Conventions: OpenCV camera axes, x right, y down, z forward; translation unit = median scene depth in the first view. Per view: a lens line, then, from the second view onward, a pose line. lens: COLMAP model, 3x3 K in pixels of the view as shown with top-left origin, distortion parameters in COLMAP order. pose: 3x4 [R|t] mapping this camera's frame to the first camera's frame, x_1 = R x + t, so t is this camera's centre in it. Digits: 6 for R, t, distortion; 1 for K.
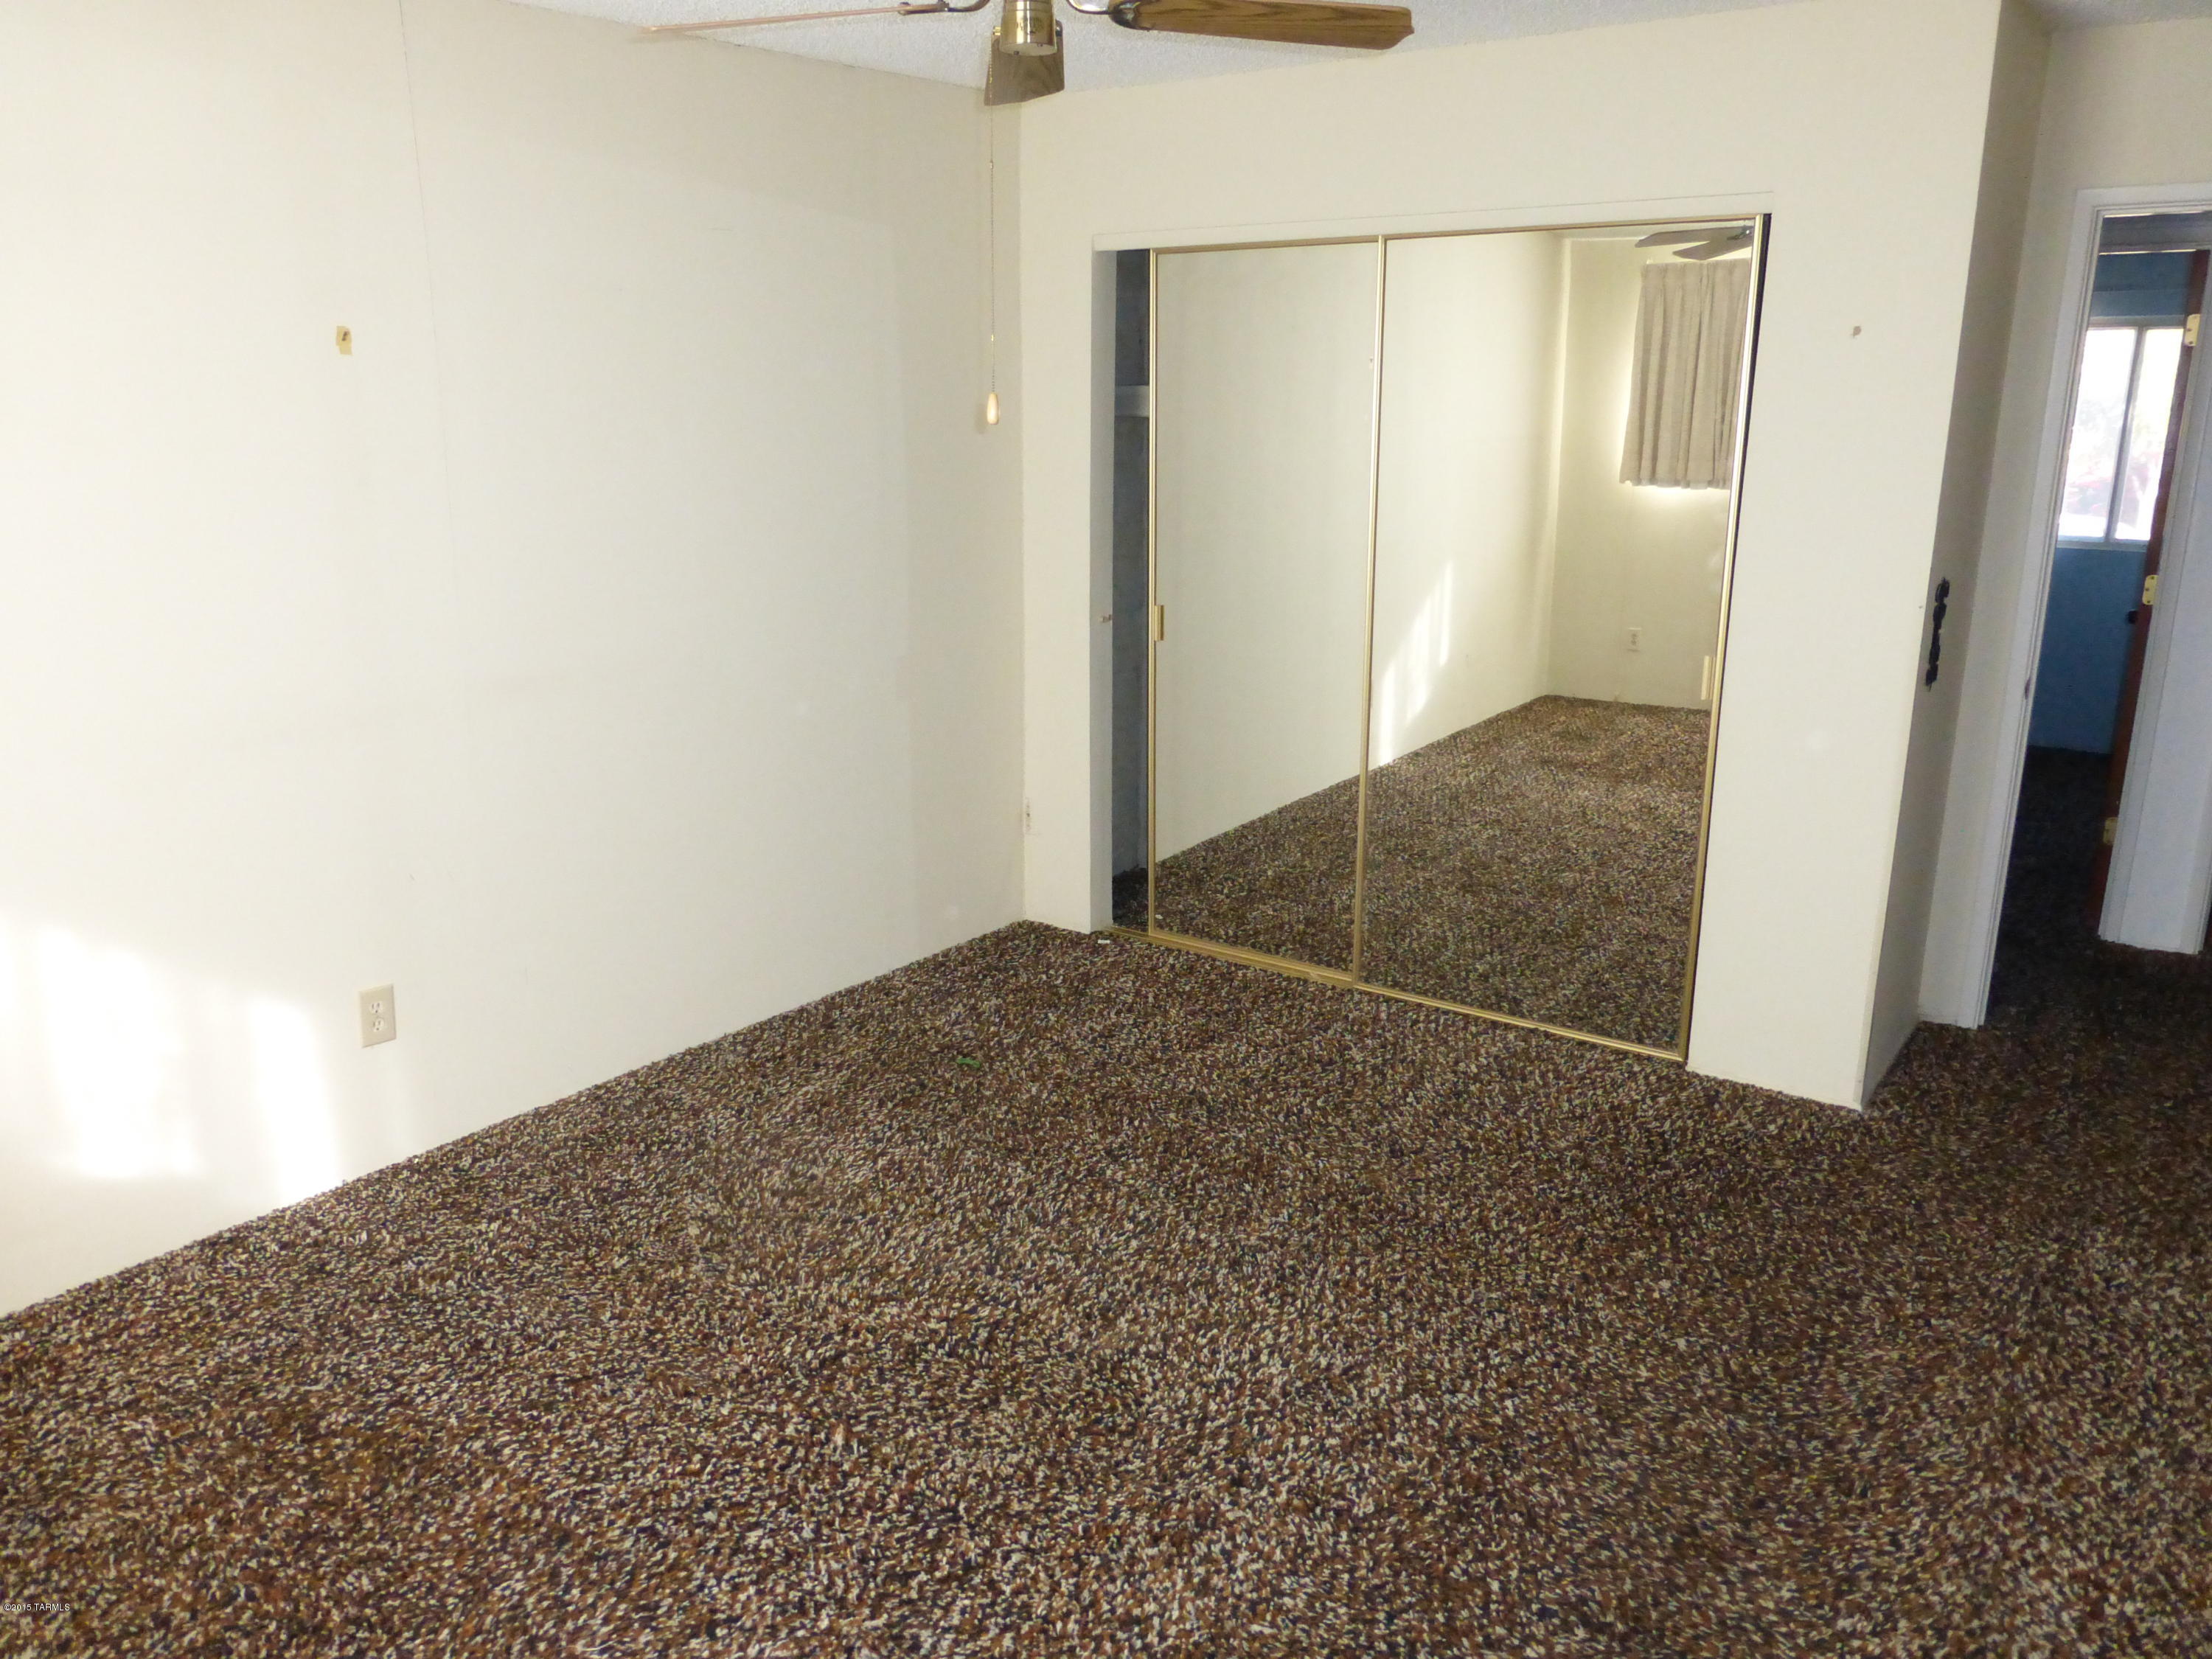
lens RADIAL K [[1630.2, 0, 1101.9], [0, 1630.2, 827.1], [0, 0, 1]] dist [-0.025907, 0.019921]
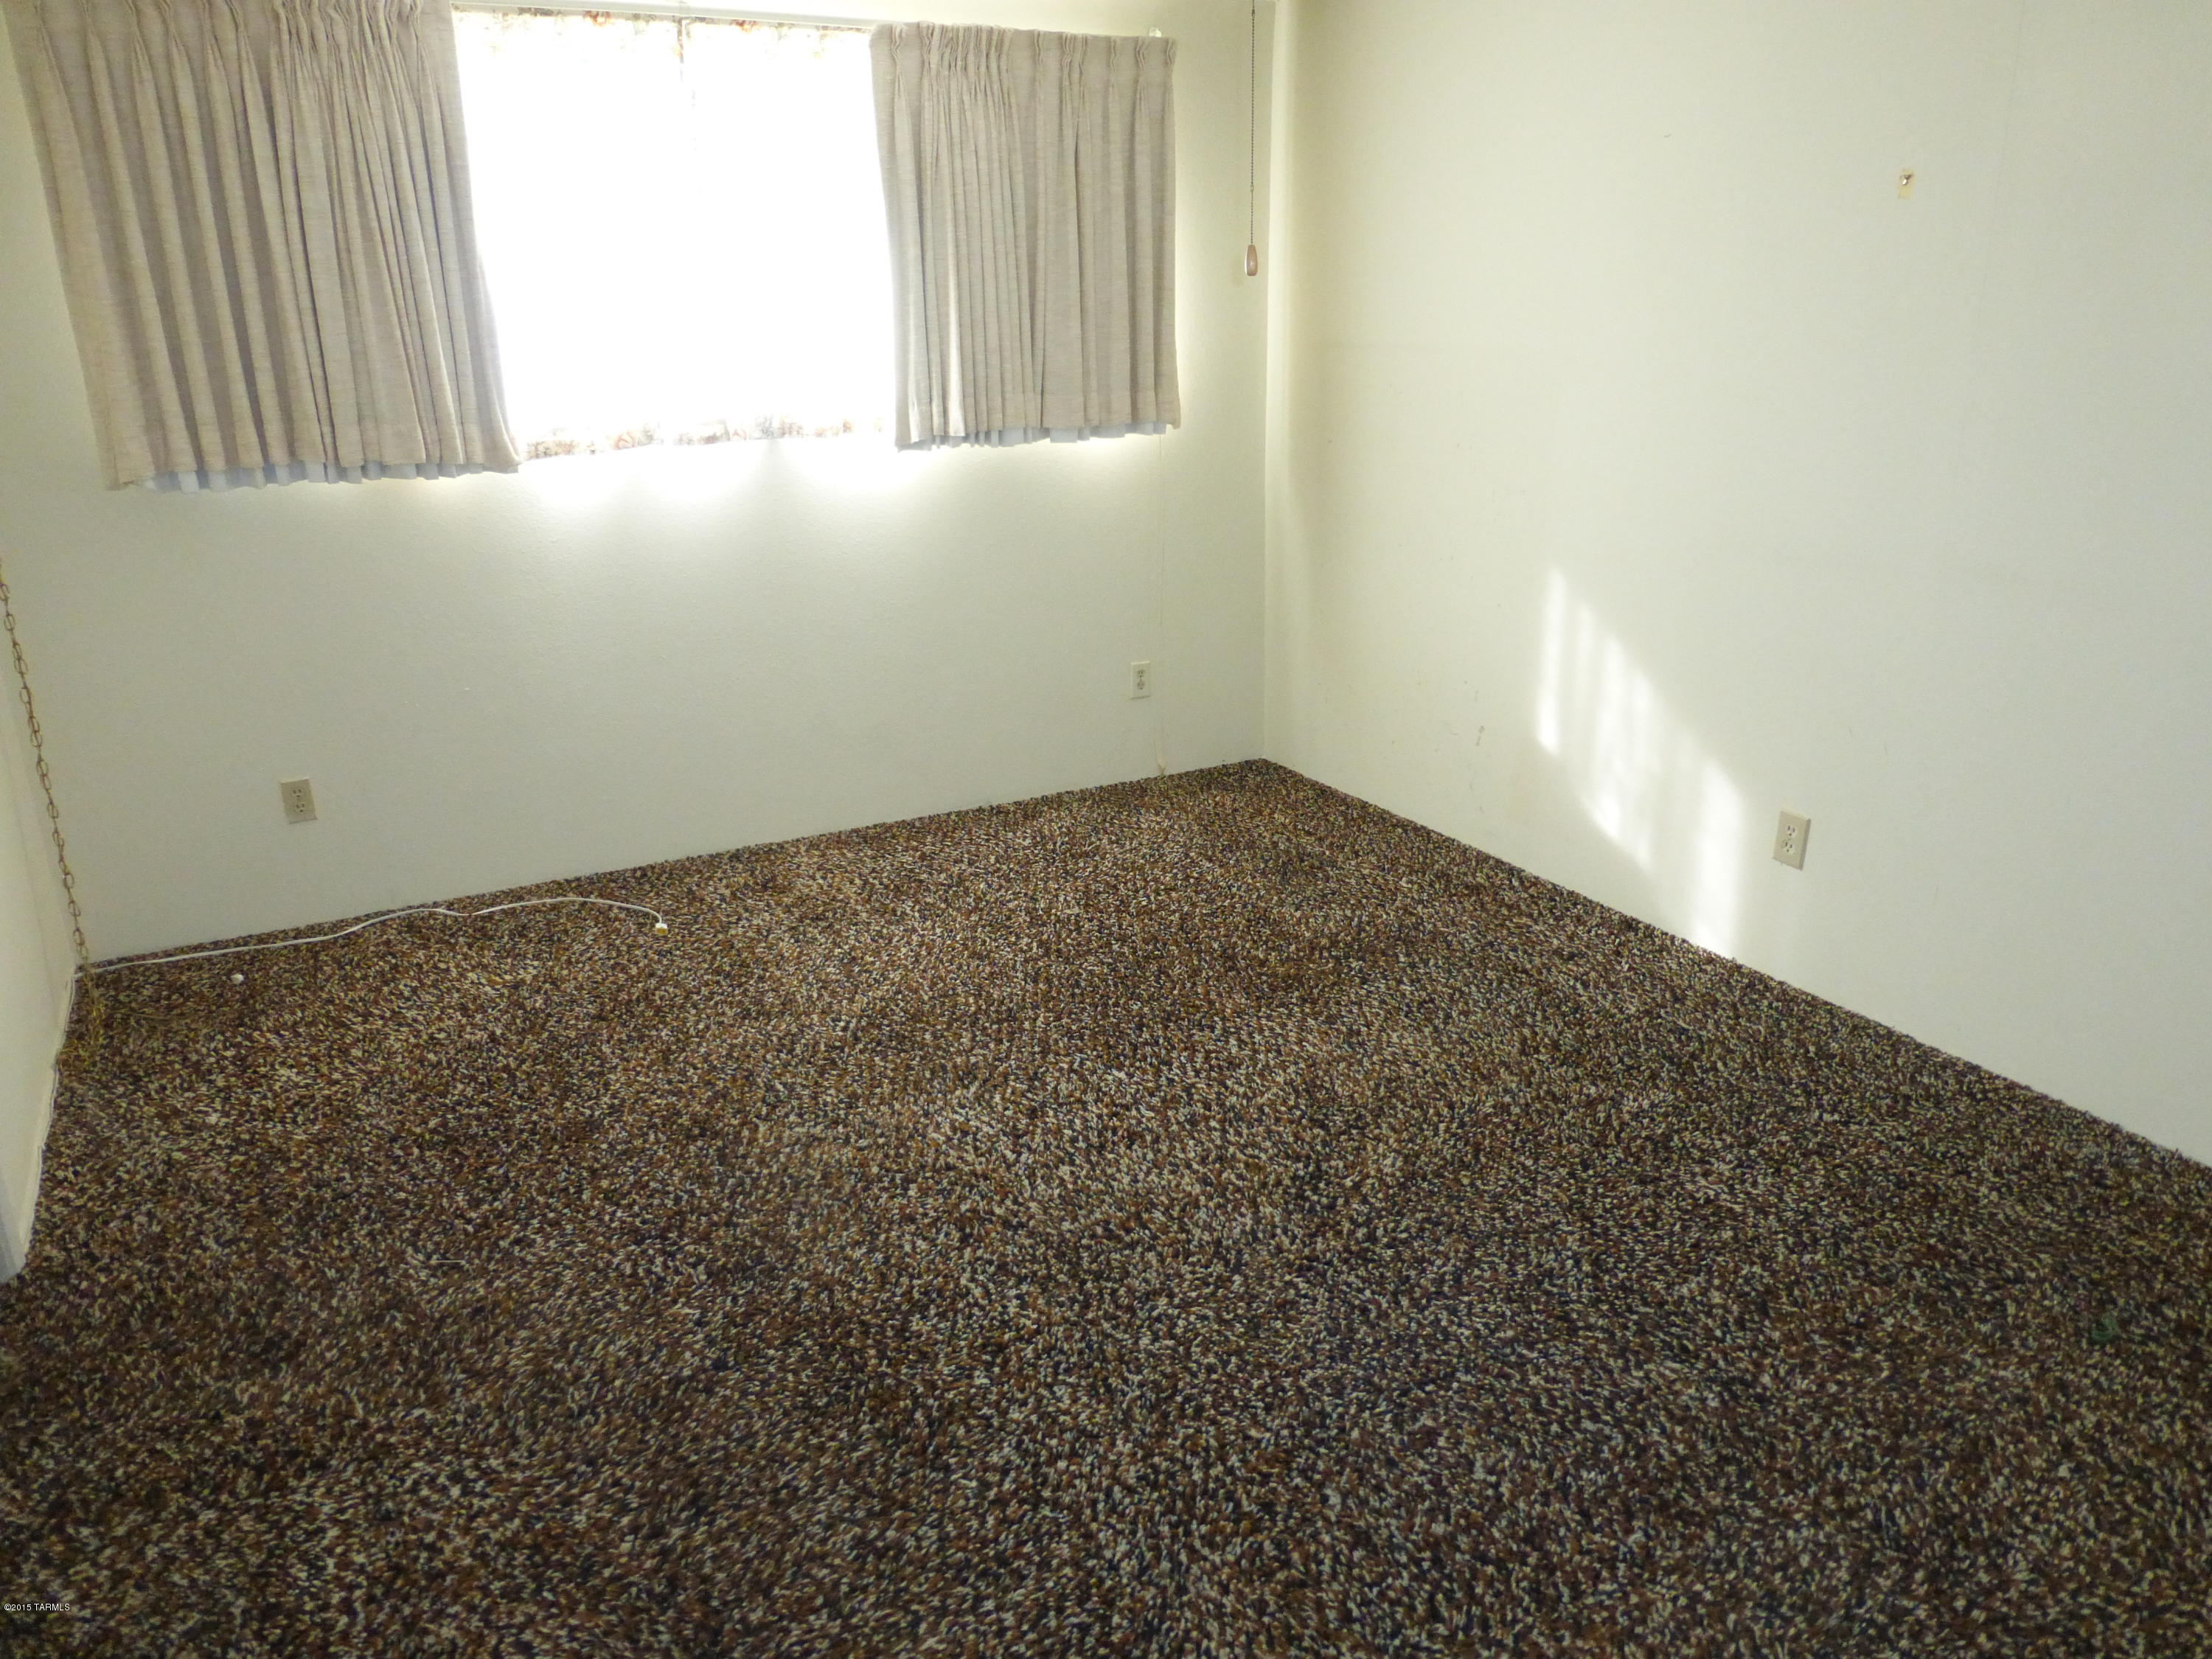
lens RADIAL K [[1630.2, 0, 1103.6], [0, 1630.2, 813.7], [0, 0, 1]] dist [-0.025907, 0.019921]
pose [[-0.434347, 0.289361, -0.853003, 0.601502], [-0.213756, 0.886832, 0.409680, -0.219880], [0.875015, 0.360278, -0.323340, 0.871643]]
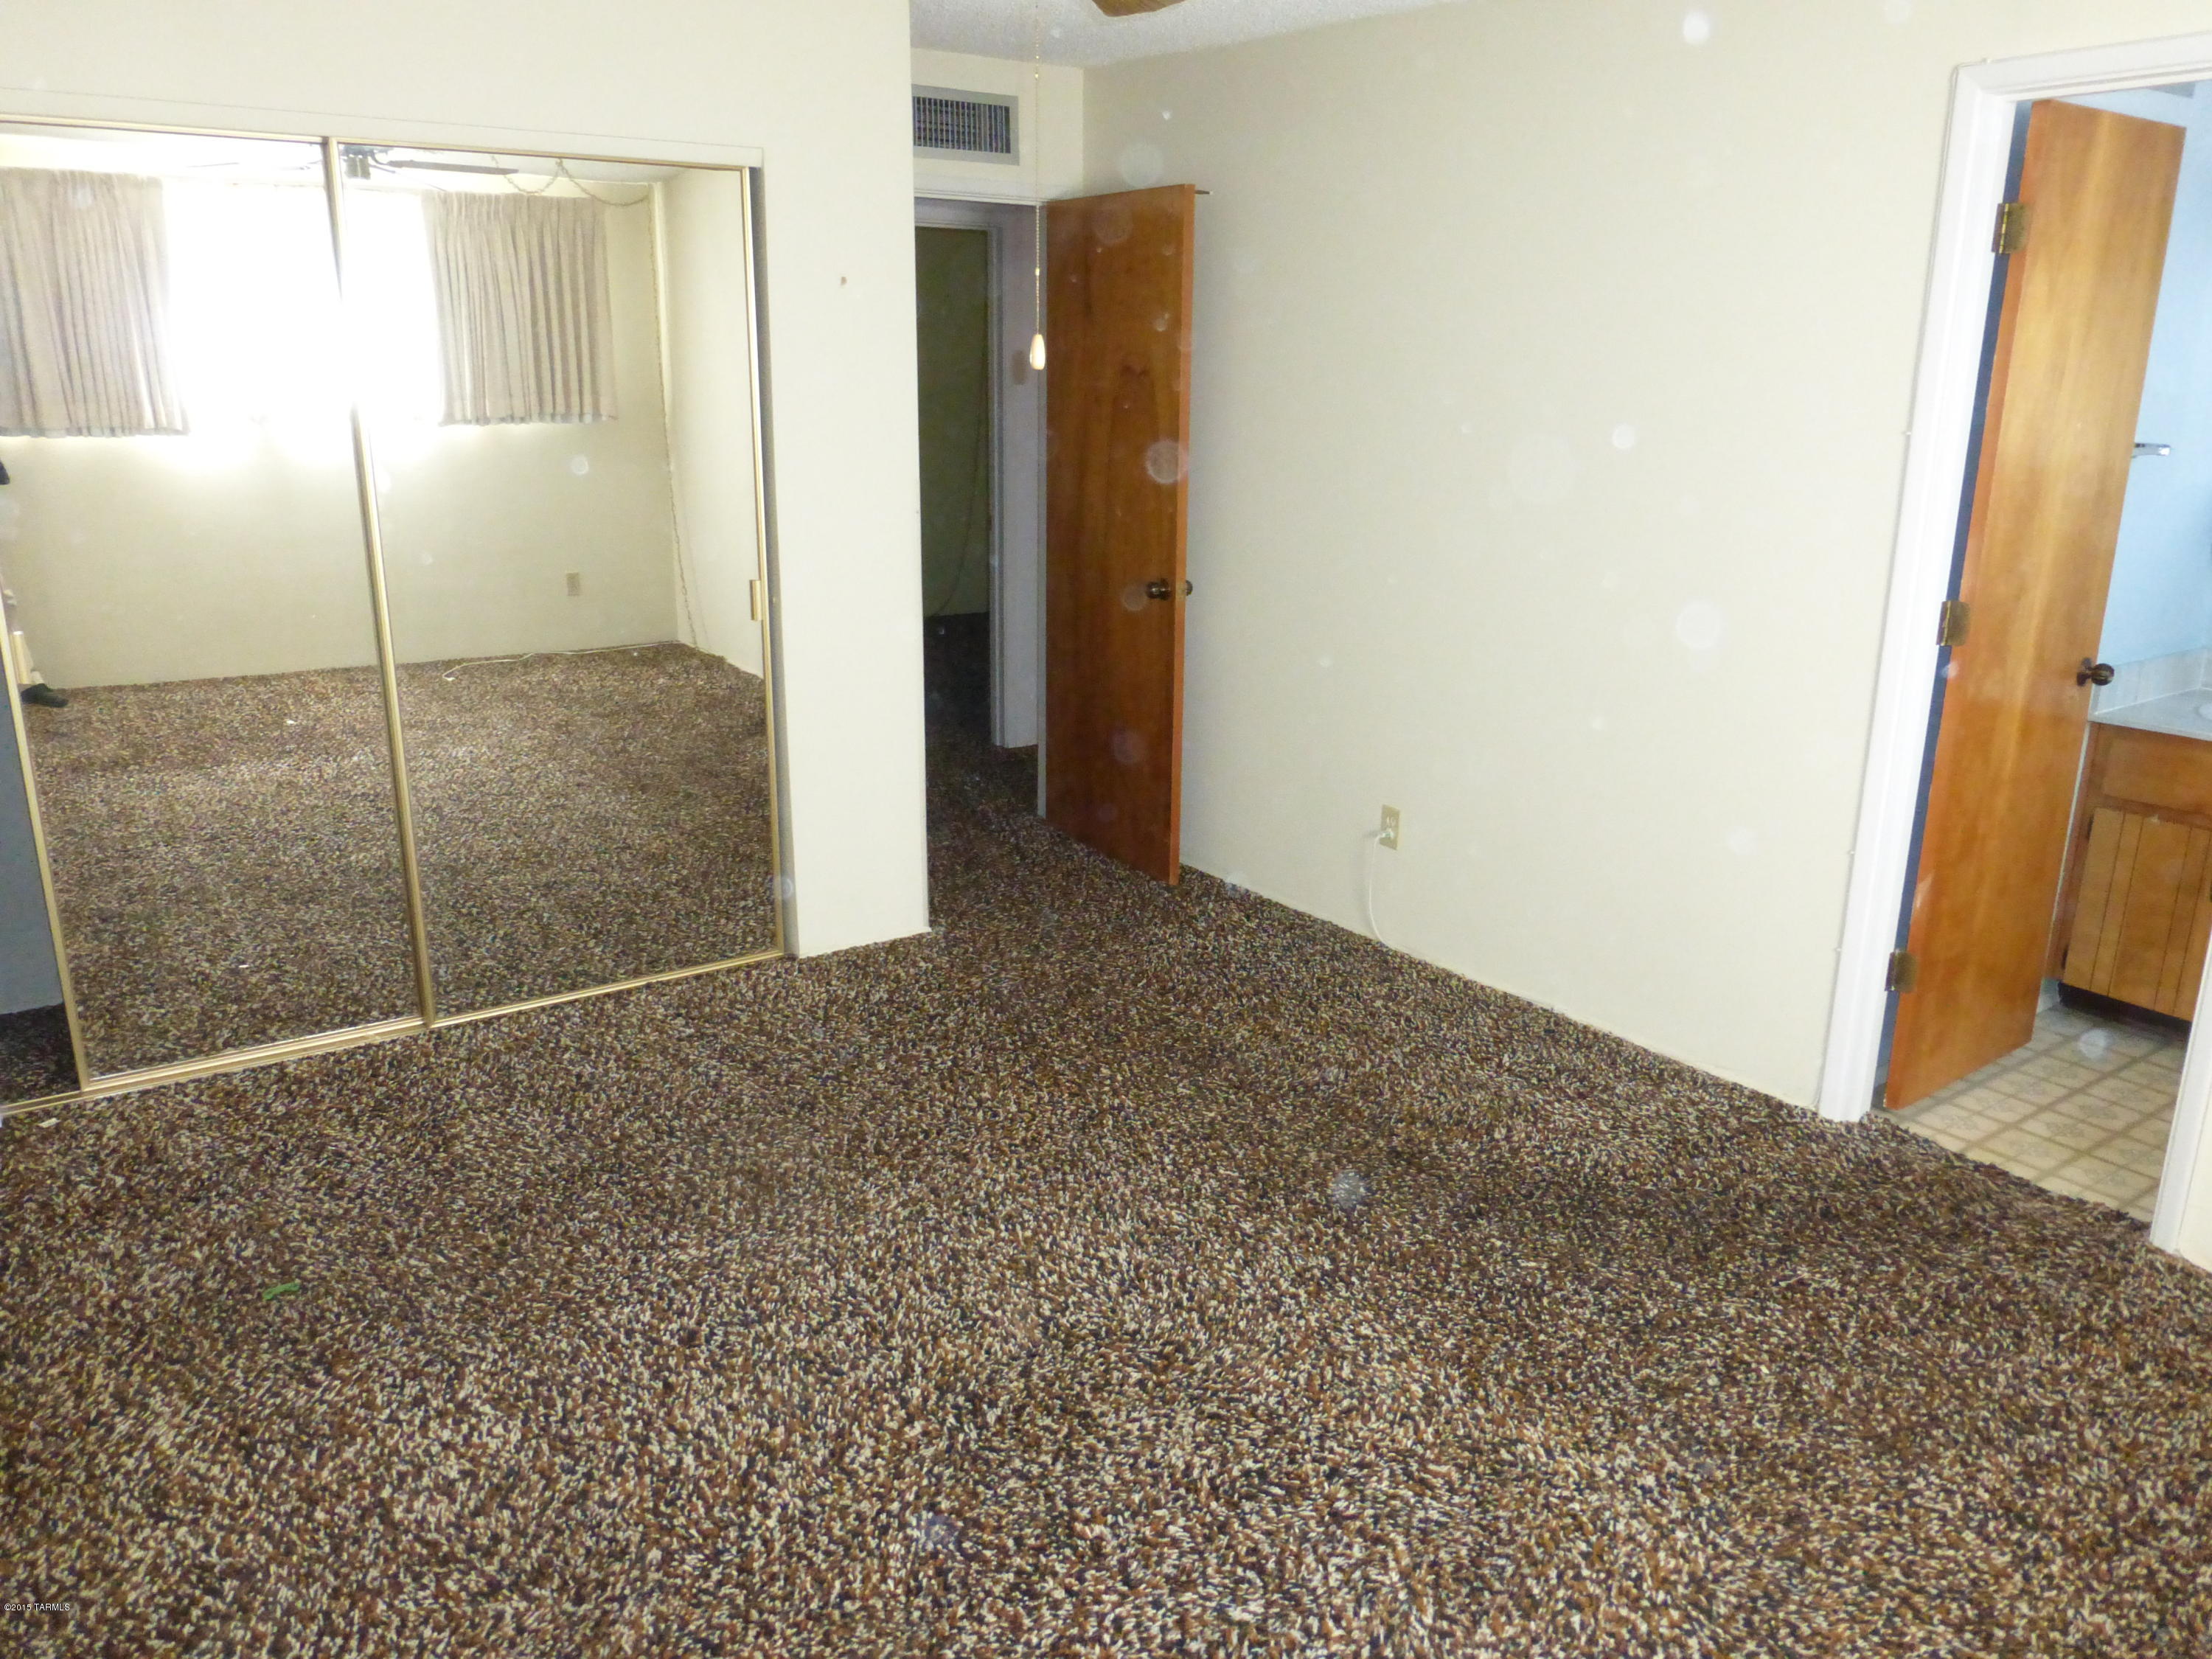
lens RADIAL K [[1630.2, 0, 1117.5], [0, 1630.2, 834.7], [0, 0, 1]] dist [-0.025907, 0.019921]
pose [[0.309980, -0.260345, 0.914403, -0.600982], [0.221795, 0.955042, 0.196727, -0.106313], [-0.924510, 0.141829, 0.353787, 0.436315]]
